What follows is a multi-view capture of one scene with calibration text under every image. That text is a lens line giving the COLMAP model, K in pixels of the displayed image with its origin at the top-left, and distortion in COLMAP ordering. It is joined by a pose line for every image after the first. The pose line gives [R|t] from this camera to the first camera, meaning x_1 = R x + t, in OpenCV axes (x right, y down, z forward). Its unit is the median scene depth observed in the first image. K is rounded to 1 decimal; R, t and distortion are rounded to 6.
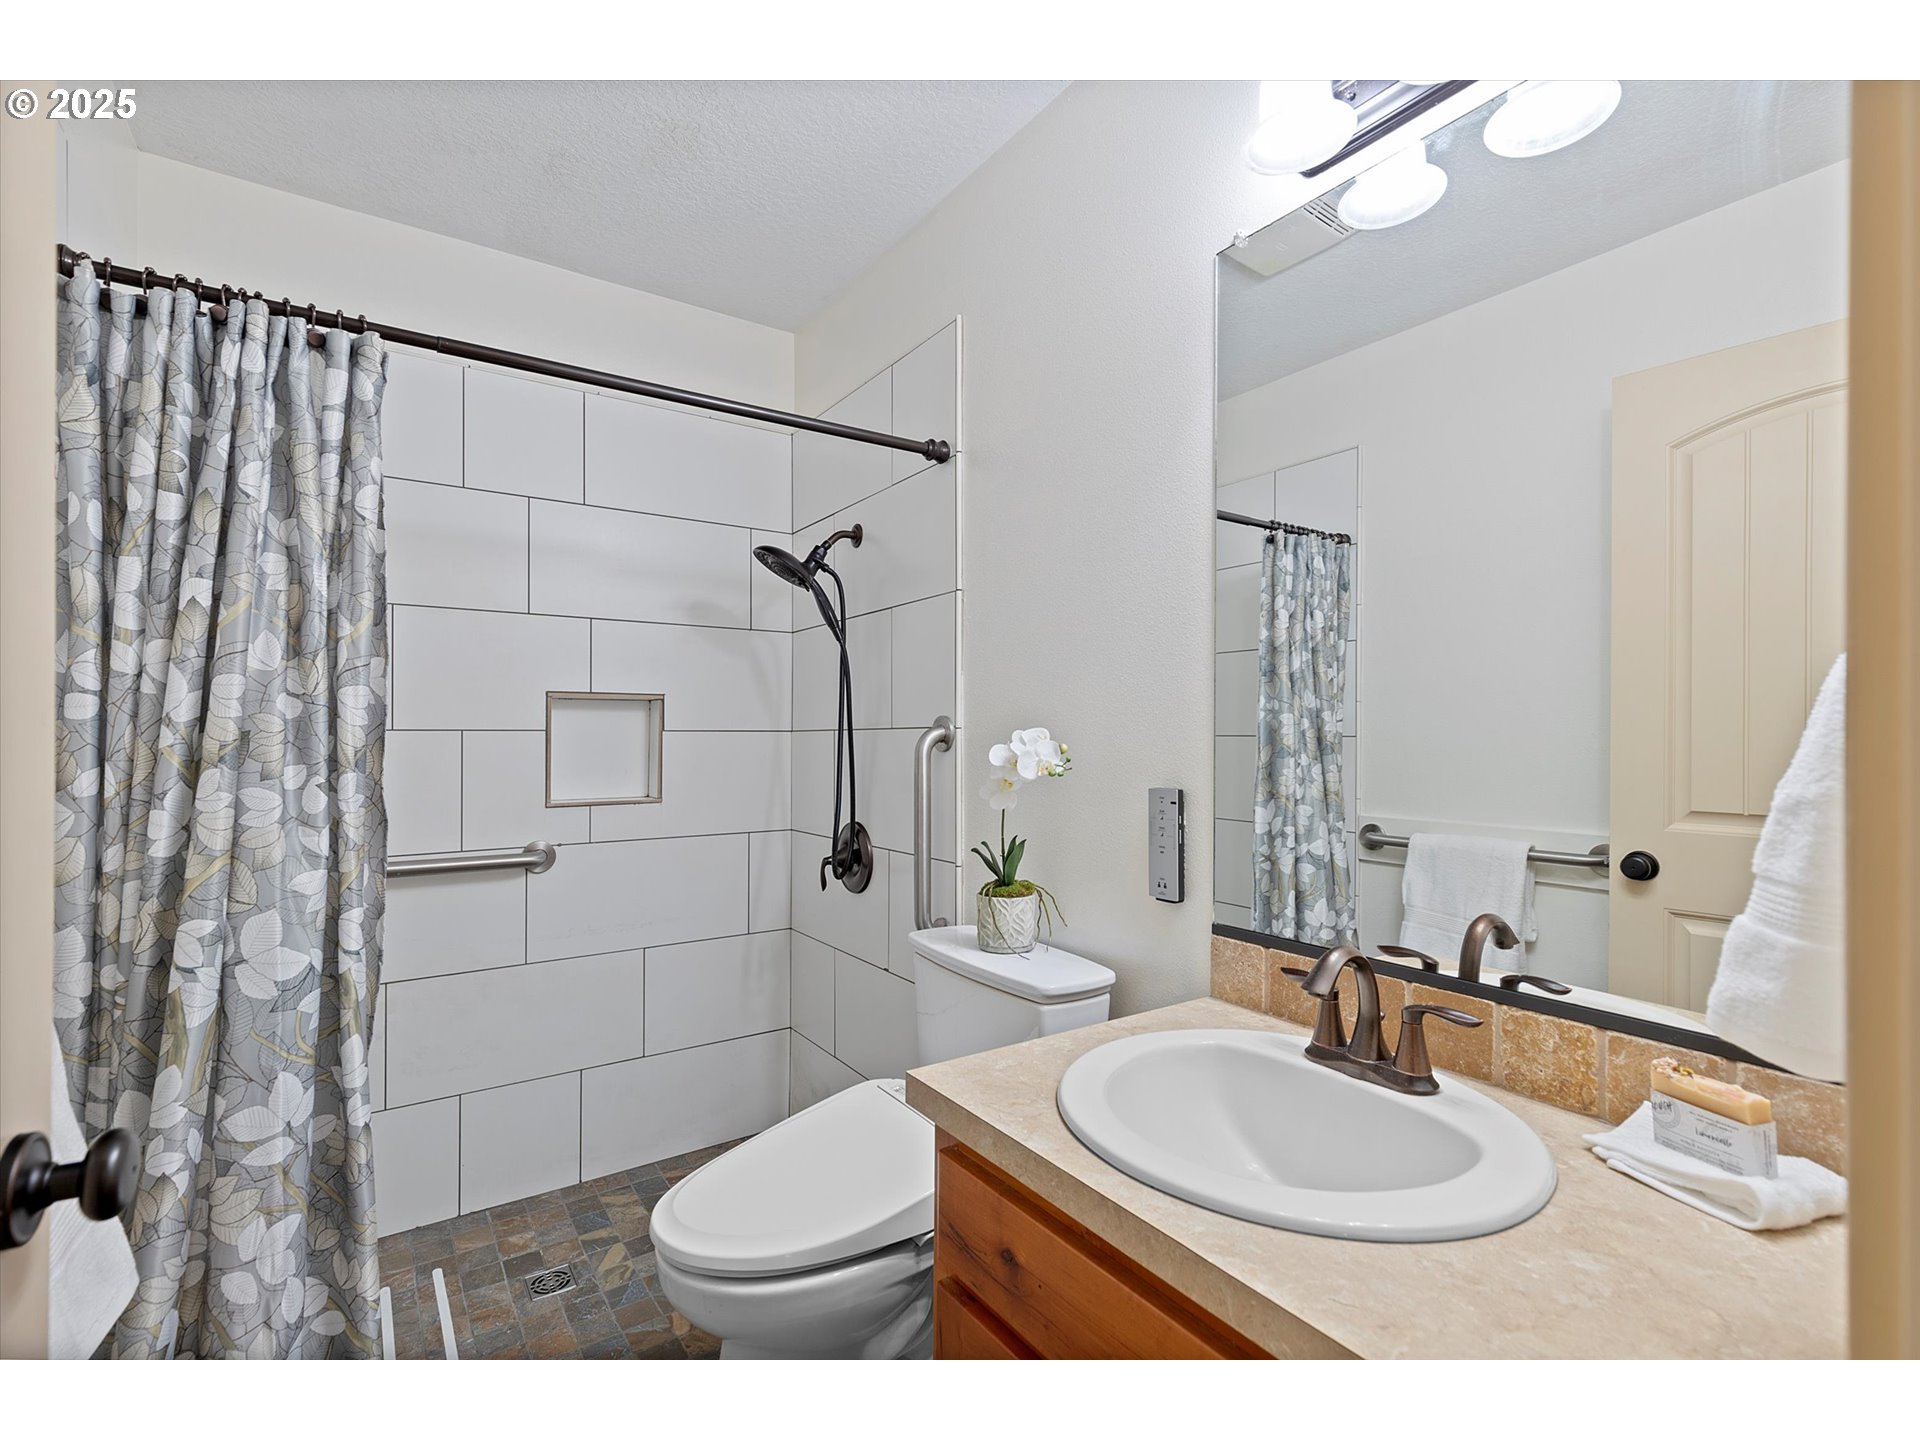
lens RADIAL K [[880.1, 0, 948.2], [0, 880.1, 721.6], [0, 0, 1]] dist [0.005607, 0.000300]
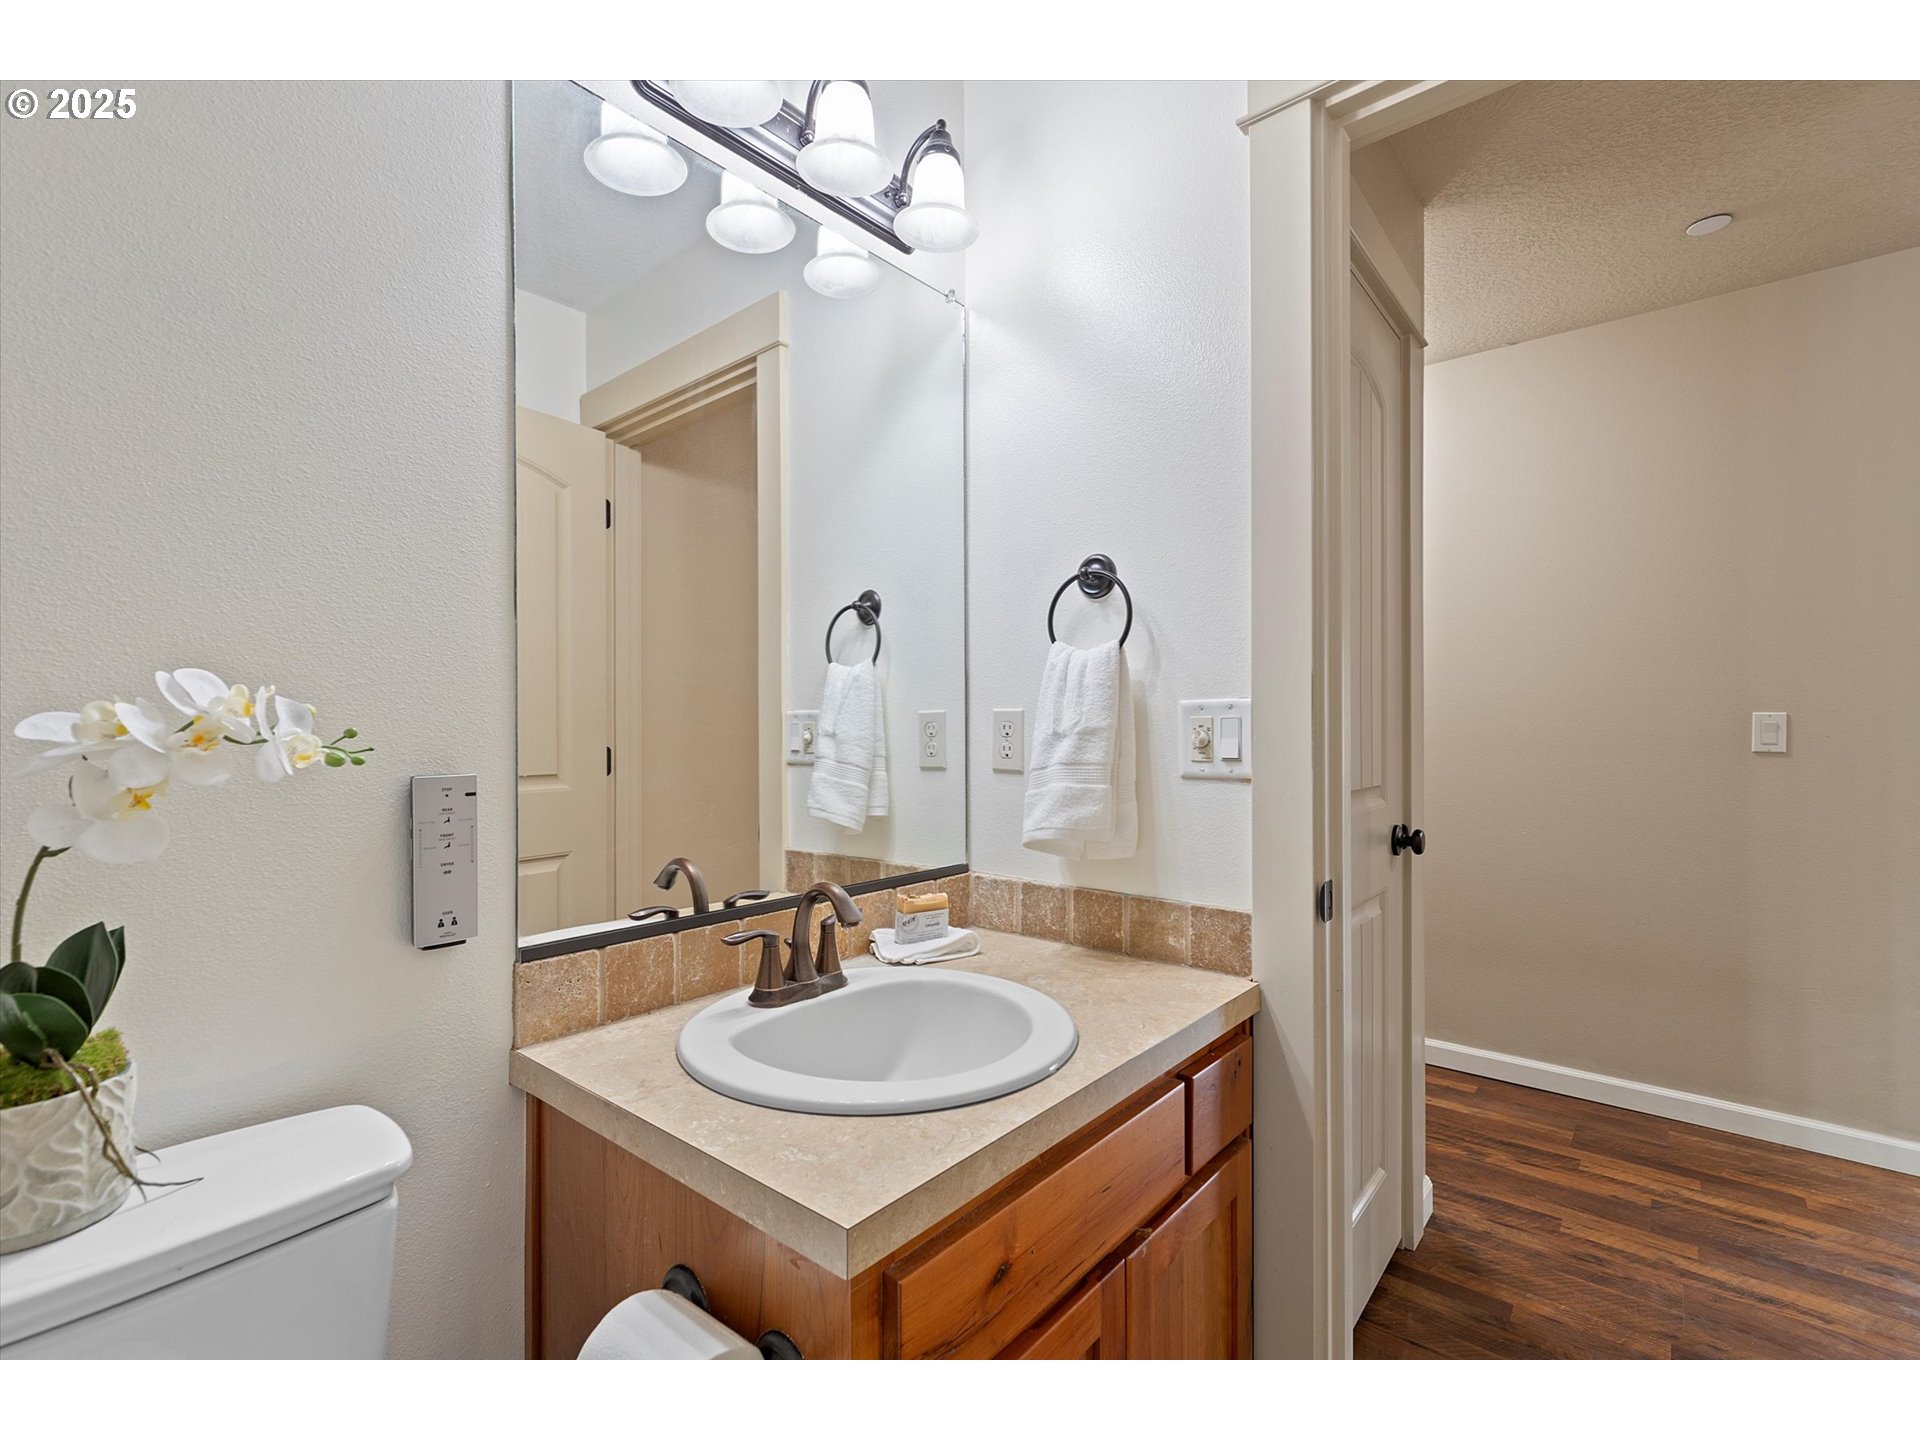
lens RADIAL K [[880.1, 0, 948.2], [0, 880.1, 721.6], [0, 0, 1]] dist [0.005607, 0.000300]
pose [[-0.275782, 0.004731, 0.961209, -0.623991], [-0.008397, 0.999938, -0.007331, 0.052847], [-0.961184, -0.010093, -0.275725, 1.063644]]
